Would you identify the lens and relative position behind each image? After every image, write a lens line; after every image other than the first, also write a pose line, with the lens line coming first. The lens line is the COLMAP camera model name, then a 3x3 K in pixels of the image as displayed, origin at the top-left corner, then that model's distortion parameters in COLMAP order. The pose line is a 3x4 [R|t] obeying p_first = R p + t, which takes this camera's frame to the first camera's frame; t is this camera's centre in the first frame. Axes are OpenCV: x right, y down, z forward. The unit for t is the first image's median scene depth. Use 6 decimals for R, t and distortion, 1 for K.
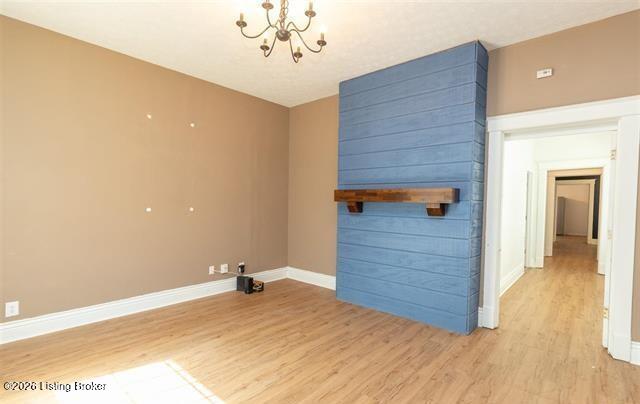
lens RADIAL K [[308.7, 0, 322.5], [0, 308.7, 210.5], [0, 0, 1]] dist [0.000554, 0.000353]
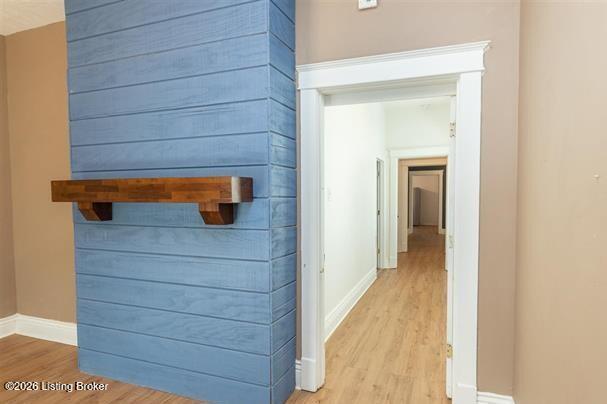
lens RADIAL K [[342.6, 0, 323.8], [0, 342.6, 208.4], [0, 0, 1]] dist [-0.001064, 0.000107]
pose [[0.928137, -0.032187, 0.370845, 0.252565], [0.027711, 0.999465, 0.017393, -0.014997], [-0.371206, -0.005866, 0.928532, 0.258382]]
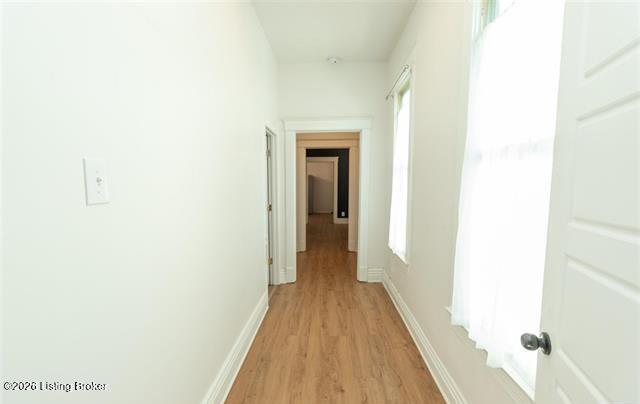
lens RADIAL K [[308.7, 0, 322.5], [0, 308.7, 210.5], [0, 0, 1]] dist [0.000554, 0.000353]
pose [[0.764245, -0.071787, 0.640918, 0.550035], [0.028590, 0.996580, 0.077533, -0.026379], [-0.644292, -0.040930, 0.763684, 0.741023]]
